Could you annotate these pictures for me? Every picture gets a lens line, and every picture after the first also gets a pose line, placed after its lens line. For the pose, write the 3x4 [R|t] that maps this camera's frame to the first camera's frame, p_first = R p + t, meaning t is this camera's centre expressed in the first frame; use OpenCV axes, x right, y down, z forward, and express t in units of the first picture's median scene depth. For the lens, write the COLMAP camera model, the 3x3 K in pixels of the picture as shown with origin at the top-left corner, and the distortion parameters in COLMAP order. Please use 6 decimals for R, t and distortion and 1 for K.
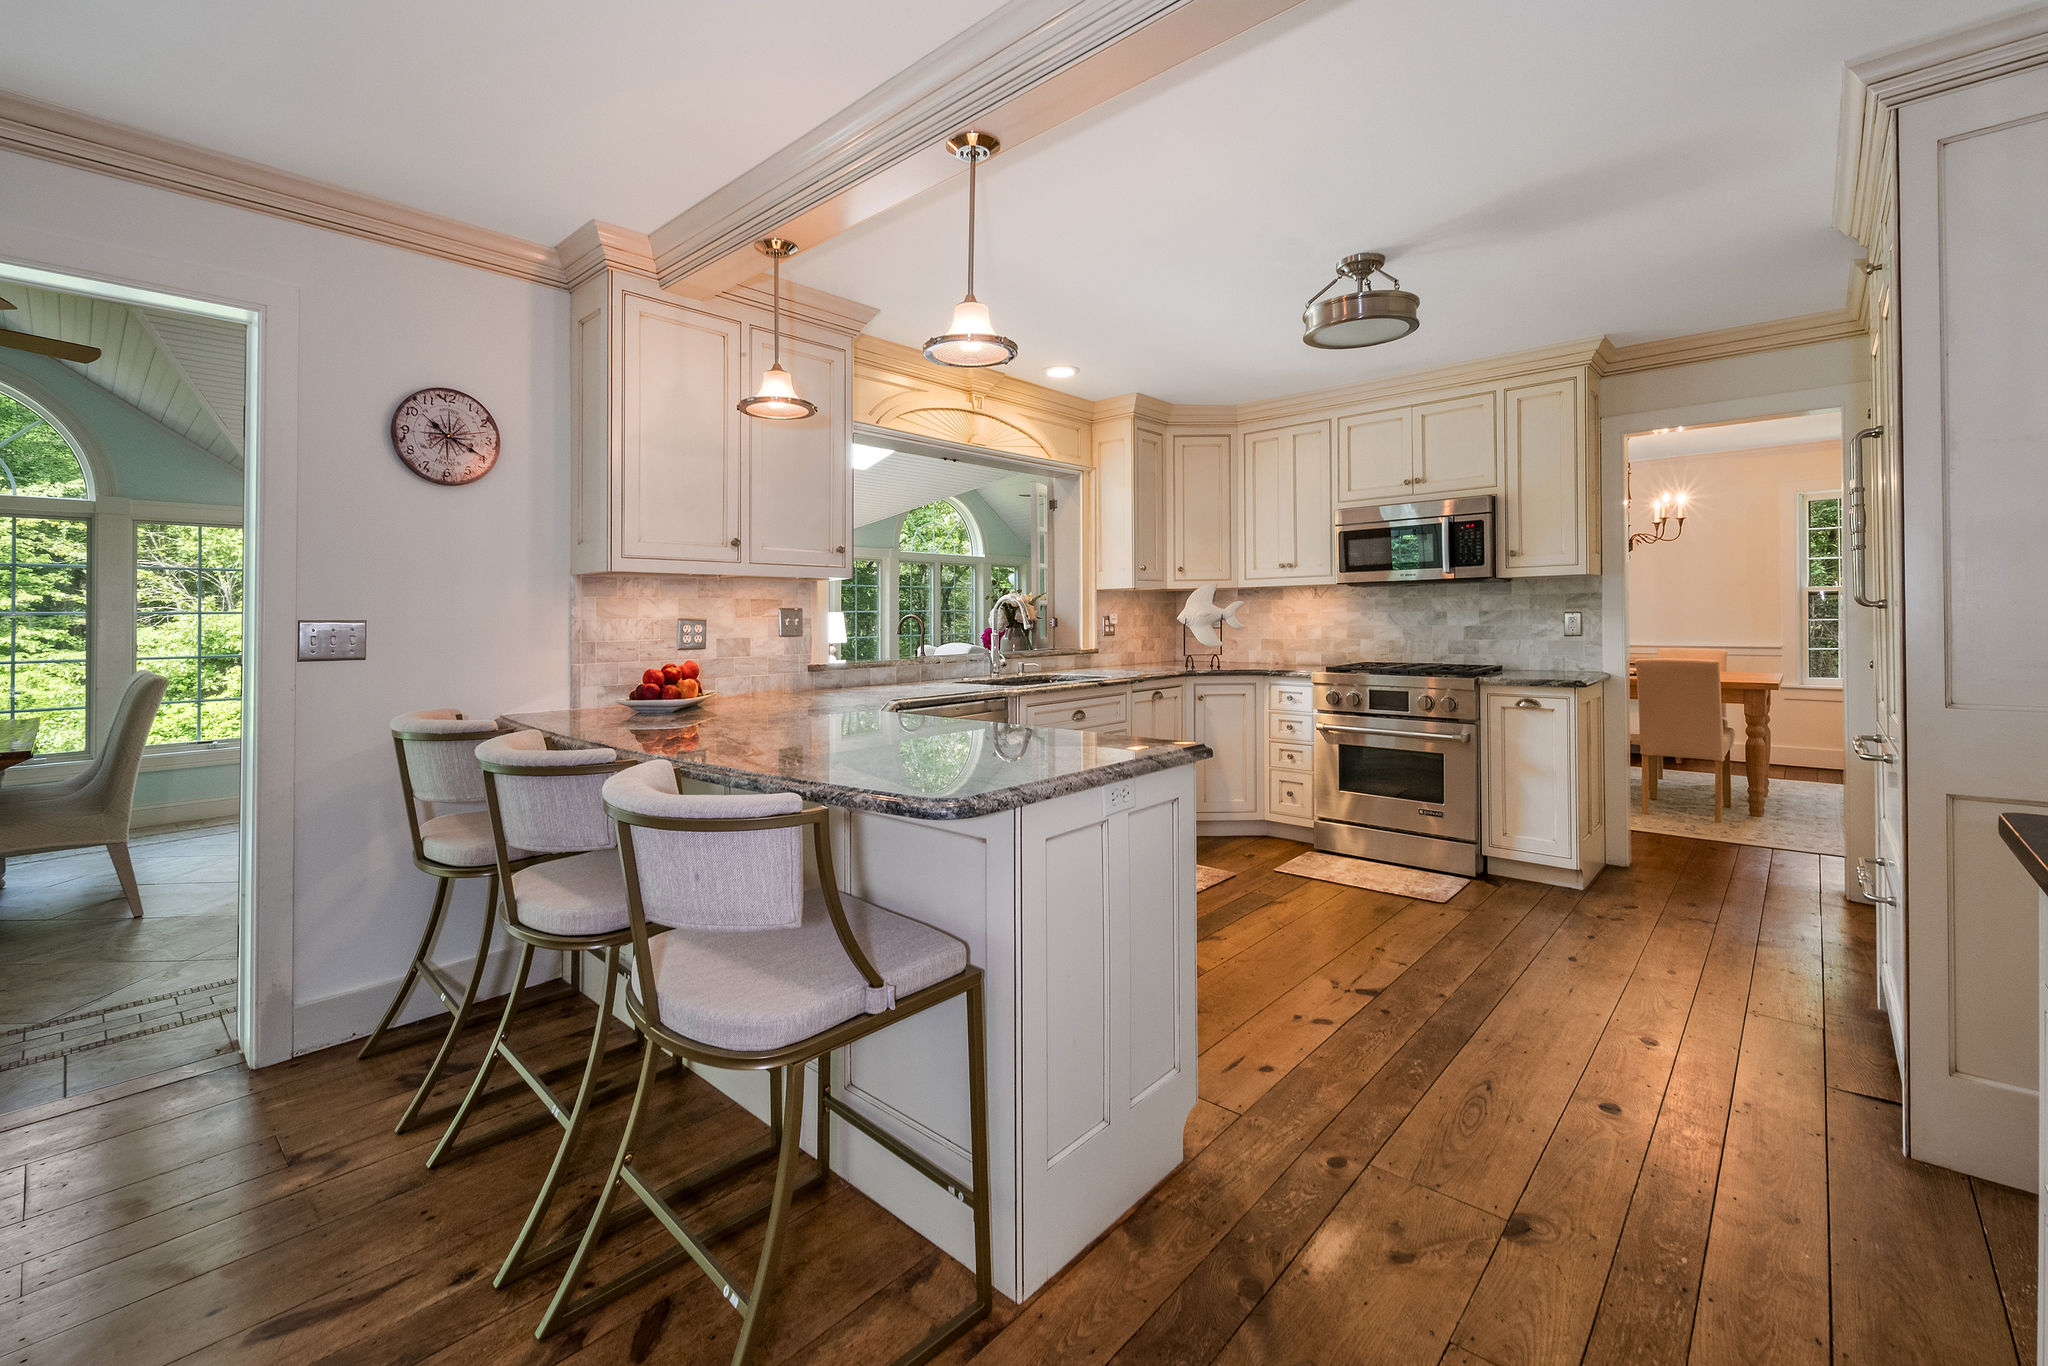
lens RADIAL K [[862.0, 0, 996.5], [0, 862.0, 627.6], [0, 0, 1]] dist [0.007141, -0.002095]
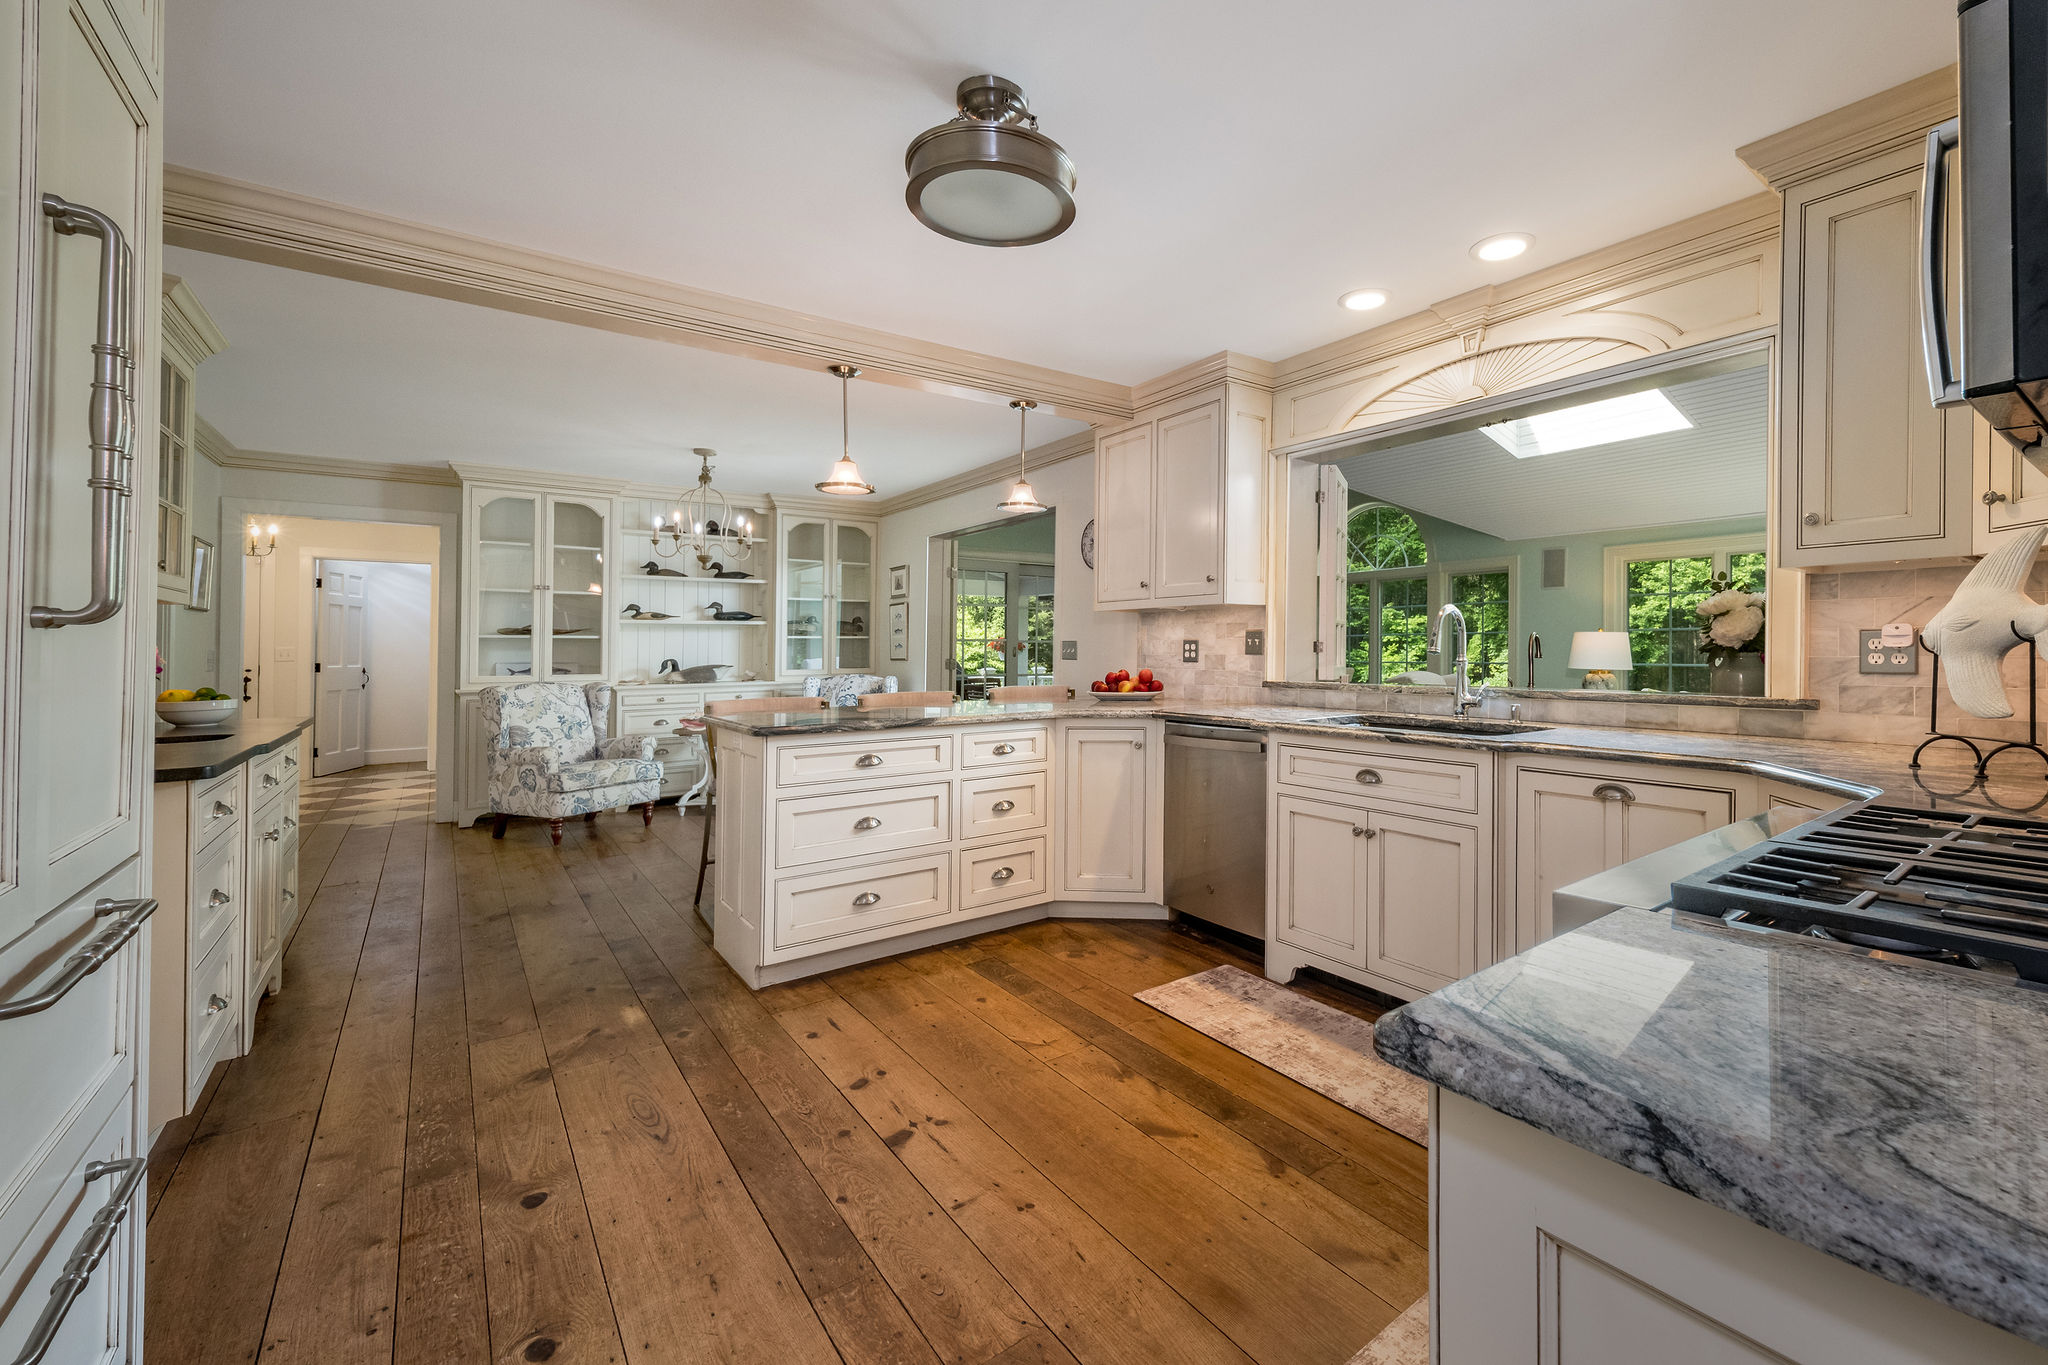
lens RADIAL K [[862.0, 0, 1173.7], [0, 862.0, 616.3], [0, 0, 1]] dist [0.007141, -0.002095]
pose [[-0.121237, -0.027000, -0.992256, 1.075350], [-0.006211, 0.999631, -0.026442, -0.011578], [0.992604, 0.002957, -0.121360, 1.233790]]
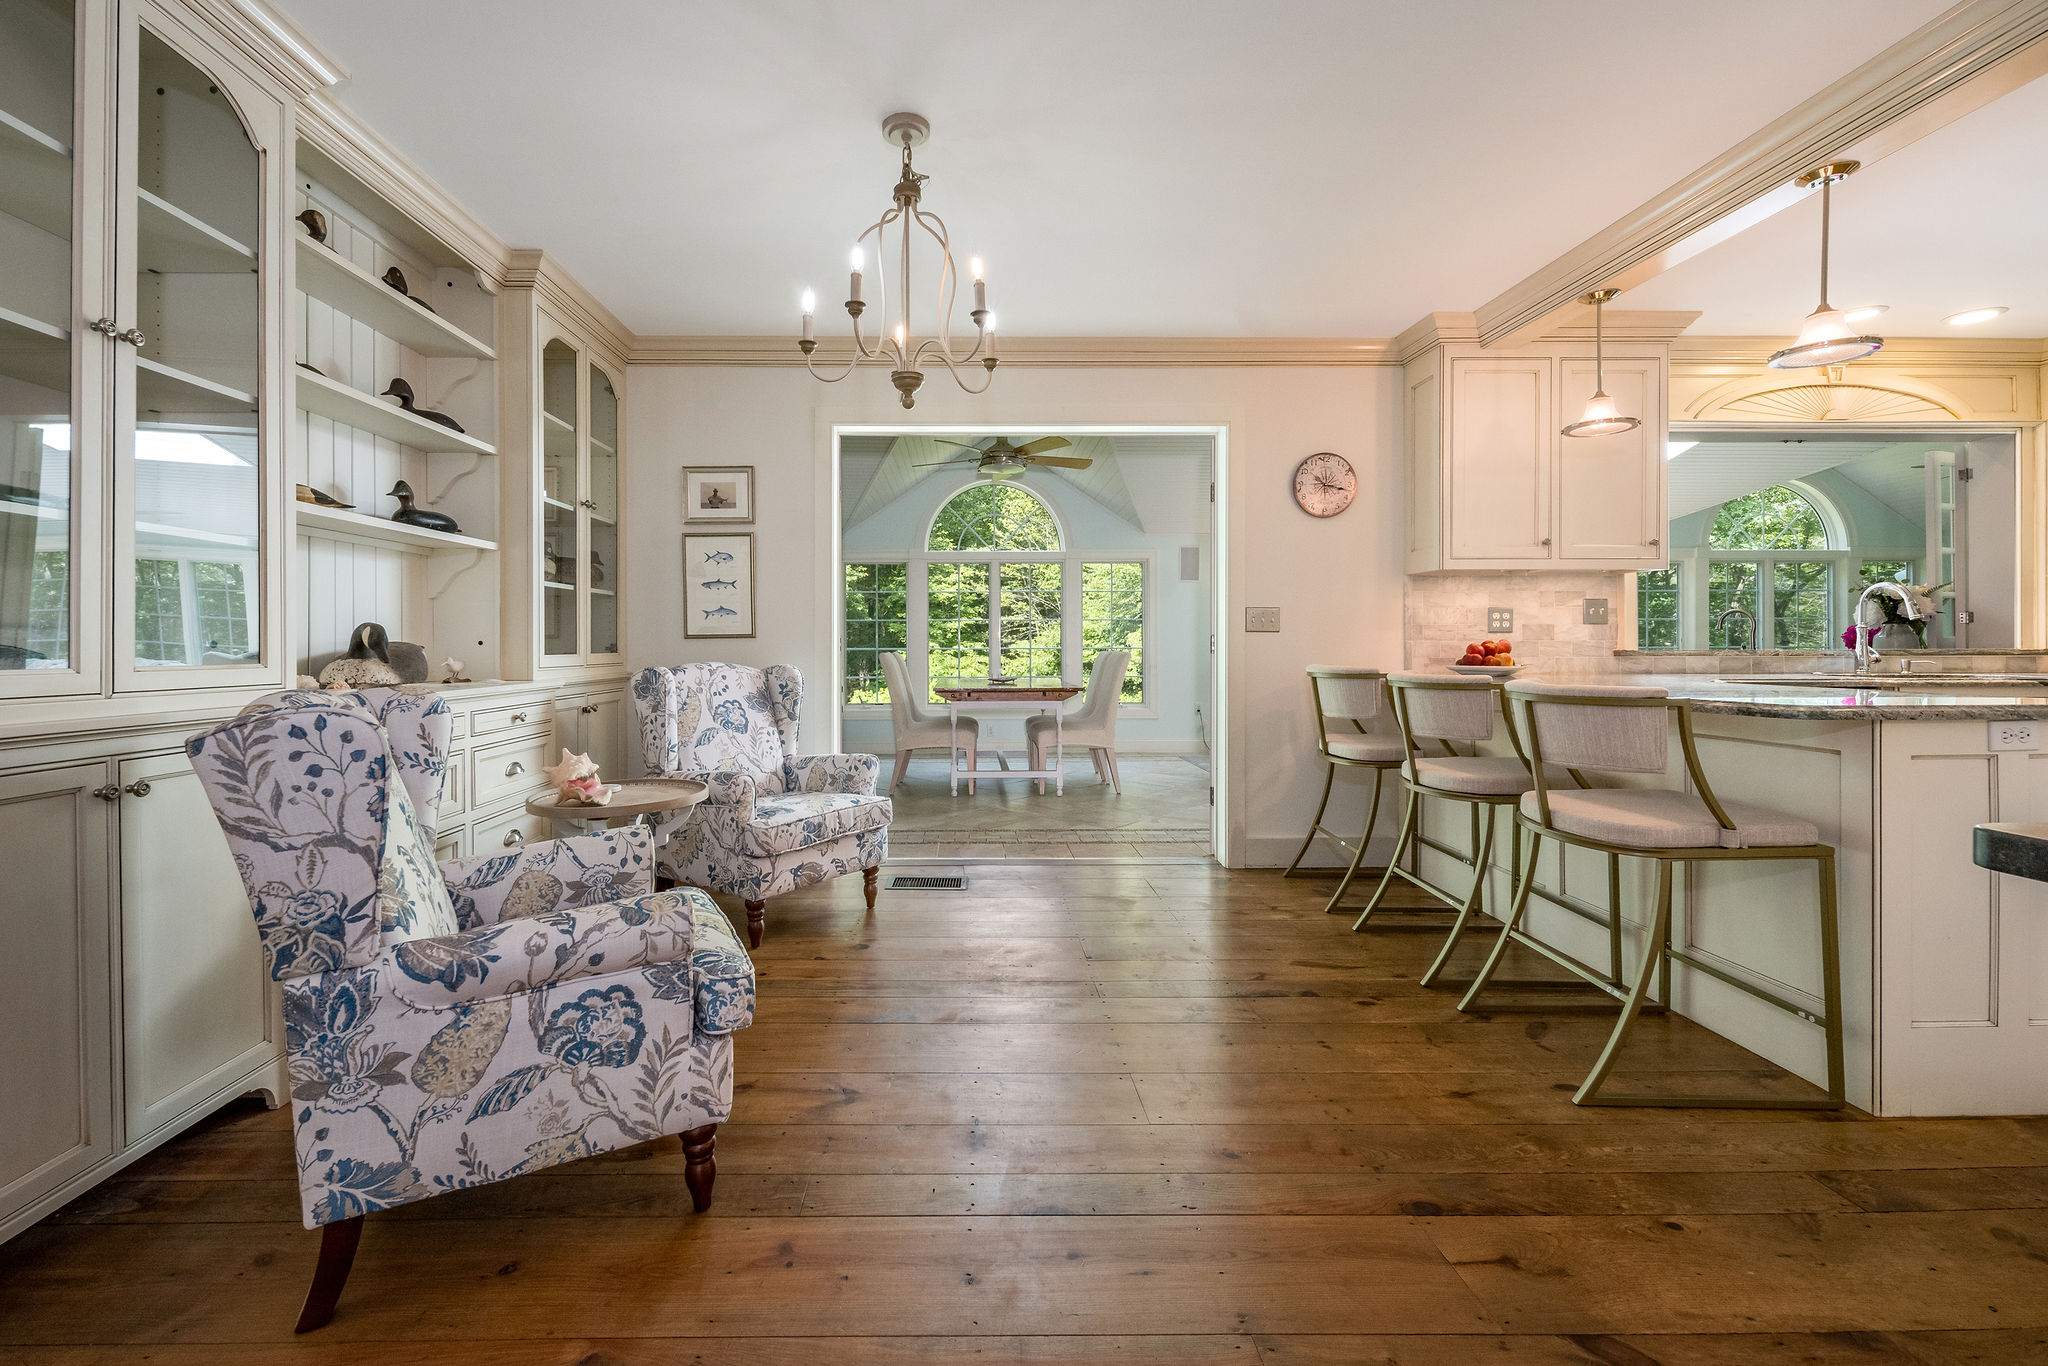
lens RADIAL K [[862.0, 0, 967.4], [0, 862.0, 634.1], [0, 0, 1]] dist [0.007141, -0.002095]
pose [[0.688880, -0.000300, -0.724875, 0.014983], [-0.014288, 0.999800, -0.013992, 0.059605], [0.724735, 0.019996, 0.688738, -0.421129]]
